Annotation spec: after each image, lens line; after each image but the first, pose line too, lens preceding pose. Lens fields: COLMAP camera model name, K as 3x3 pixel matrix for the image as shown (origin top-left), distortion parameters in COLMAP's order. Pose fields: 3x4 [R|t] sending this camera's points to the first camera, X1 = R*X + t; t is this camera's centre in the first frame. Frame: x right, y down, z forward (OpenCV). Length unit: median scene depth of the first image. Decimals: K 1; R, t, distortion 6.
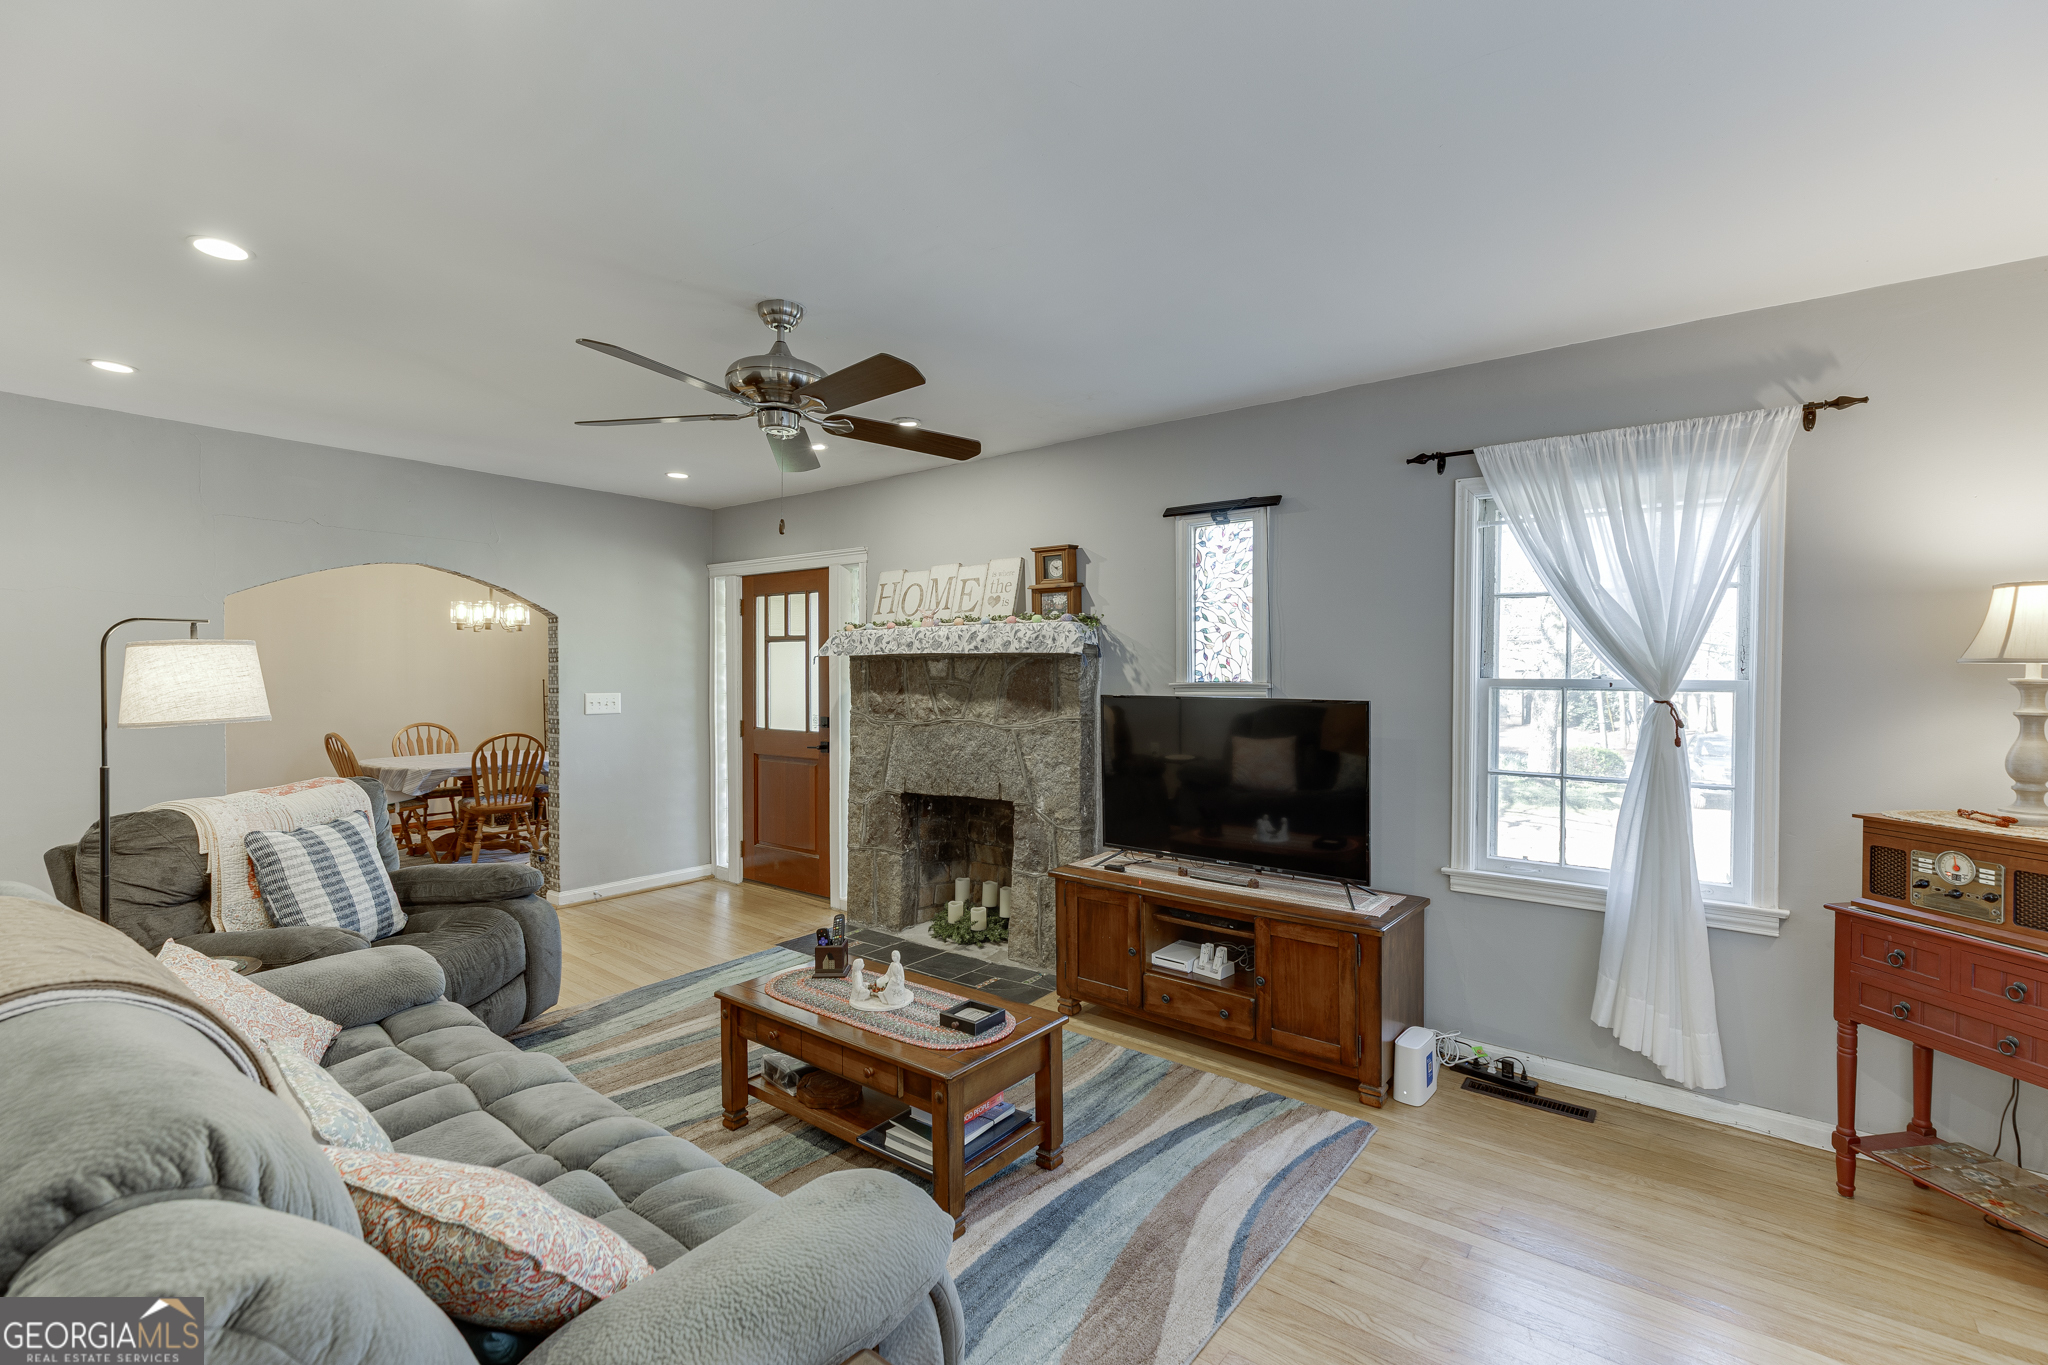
lens RADIAL K [[915.6, 0, 1030.6], [0, 915.6, 684.2], [0, 0, 1]] dist [0.012081, -0.003311]
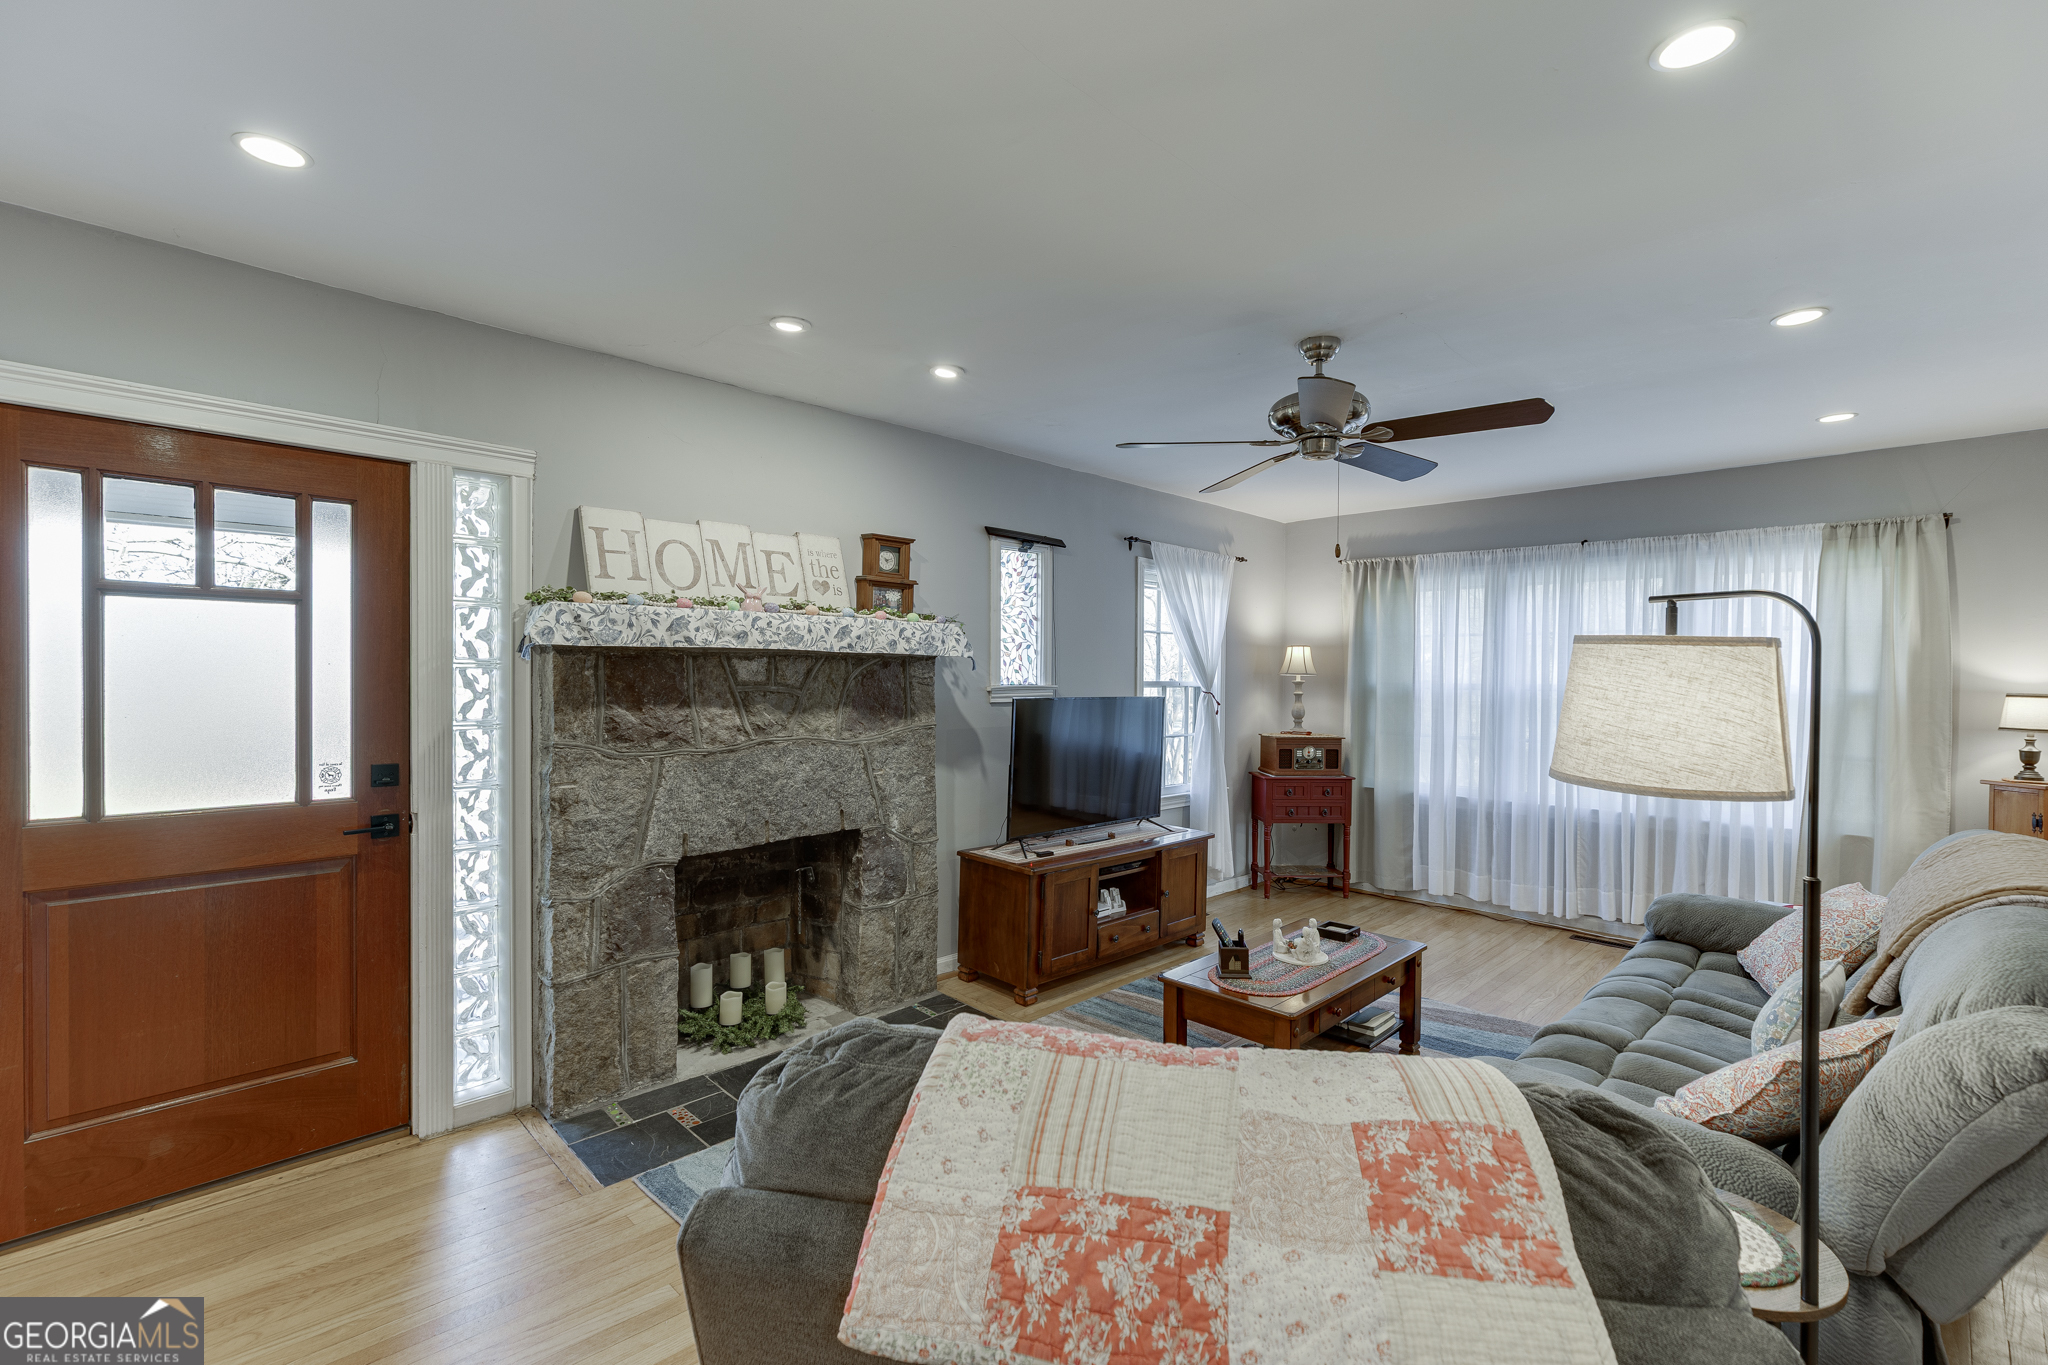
lens RADIAL K [[915.6, 0, 1026.4], [0, 915.6, 690.1], [0, 0, 1]] dist [0.012081, -0.003311]
pose [[0.108528, -0.014577, 0.993987, -1.205606], [0.006231, 0.999883, 0.013983, -0.015280], [-0.994074, 0.004676, 0.108606, 1.078622]]
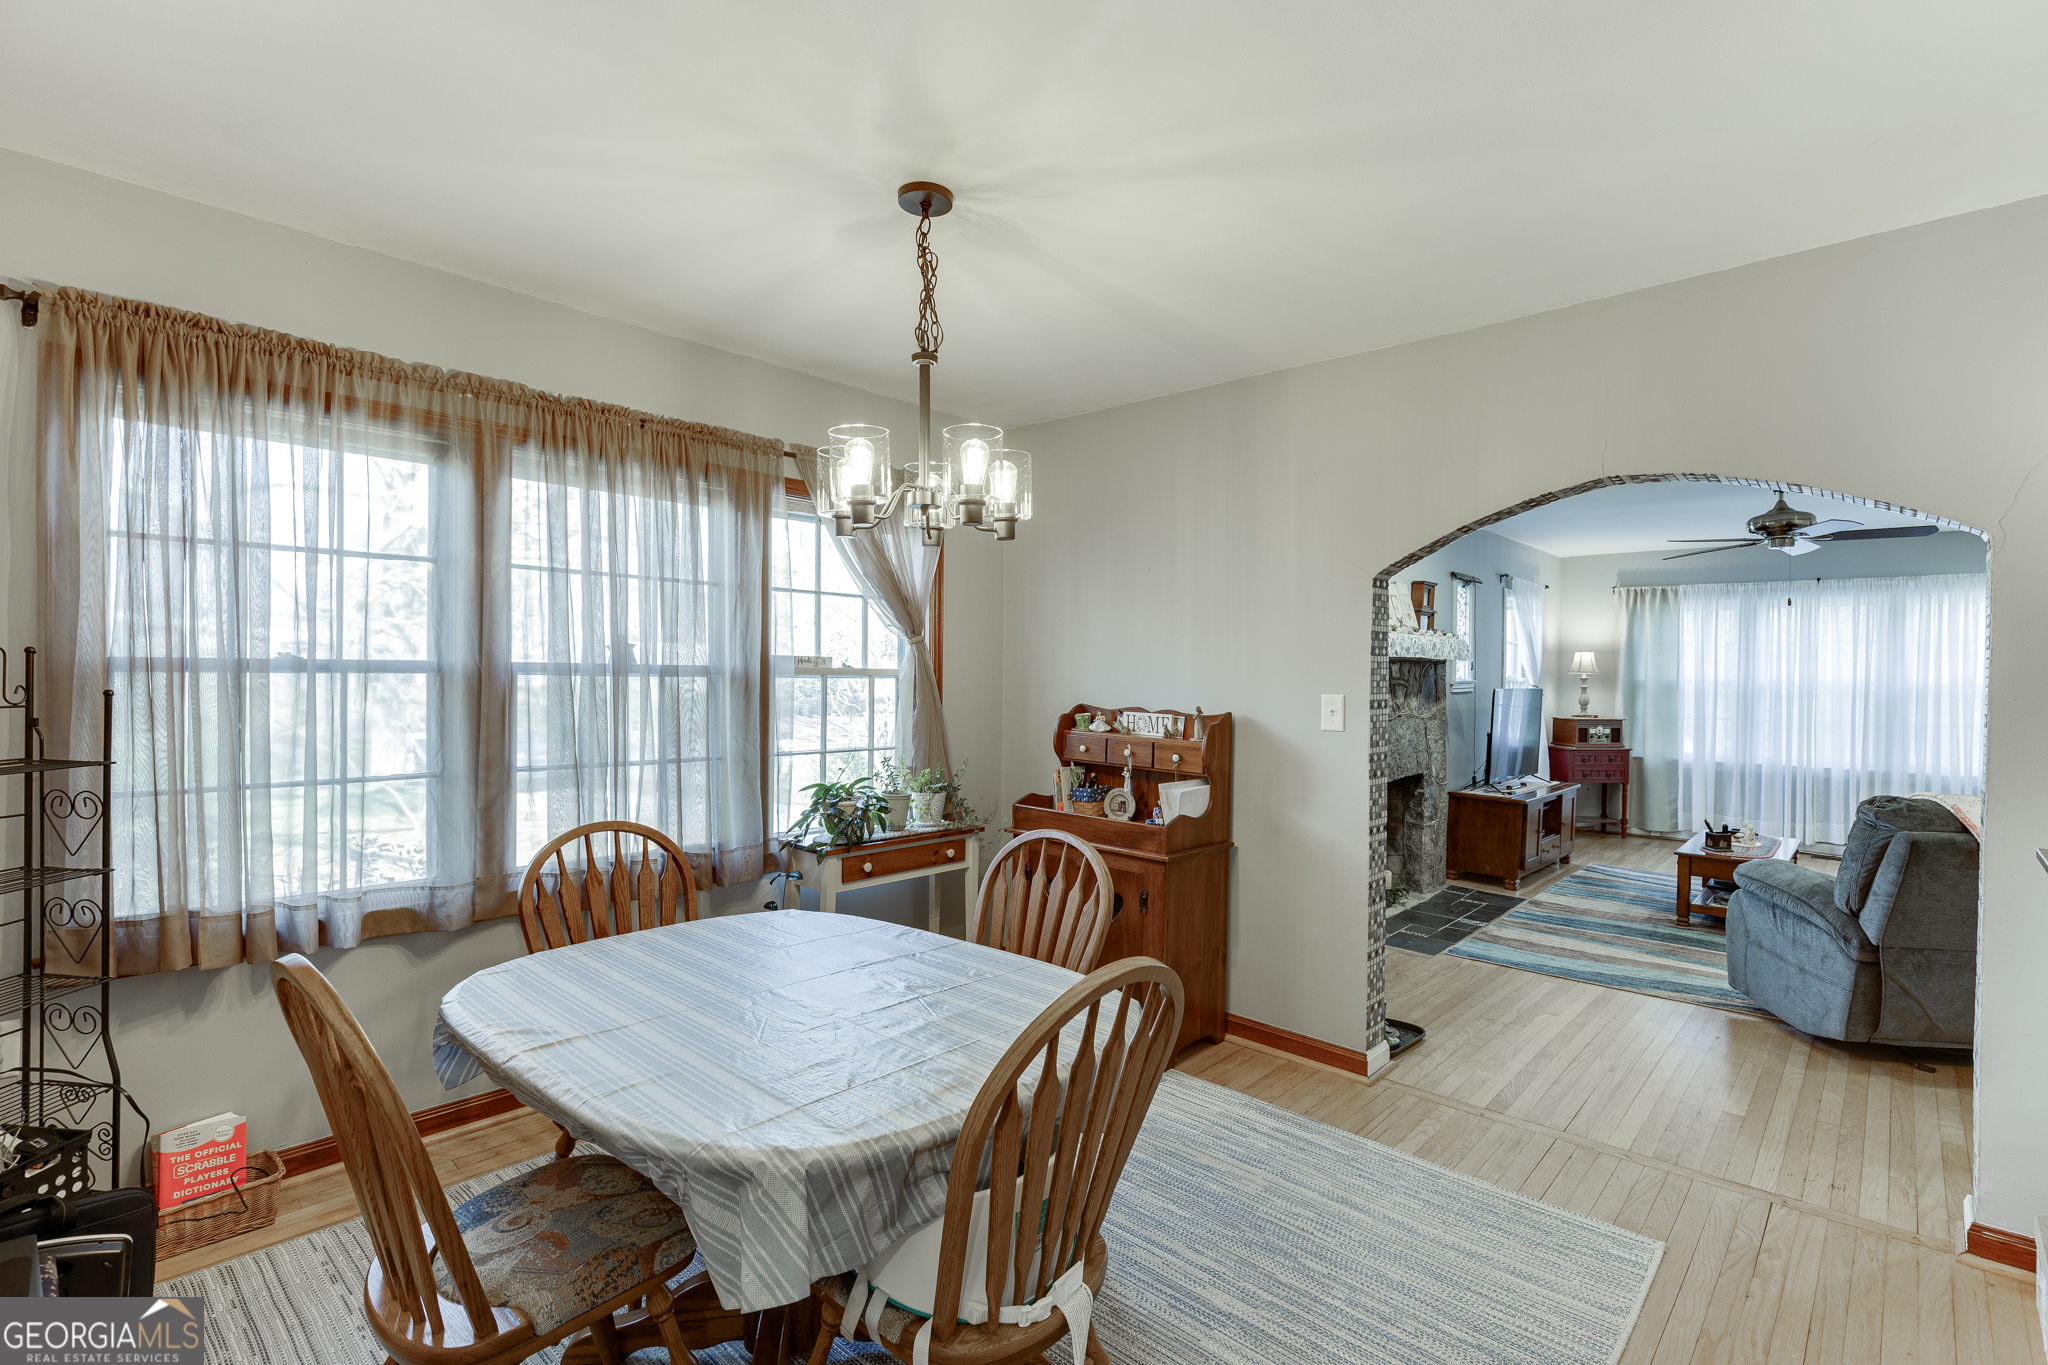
lens RADIAL K [[942.3, 0, 1033.3], [0, 942.3, 685.6], [0, 0, 1]] dist [-0.000406, -0.000607]
pose [[0.077095, -0.014985, 0.996911, -1.996483], [0.005111, 0.999880, 0.014634, -0.027470], [-0.997011, 0.003967, 0.077162, 2.065433]]
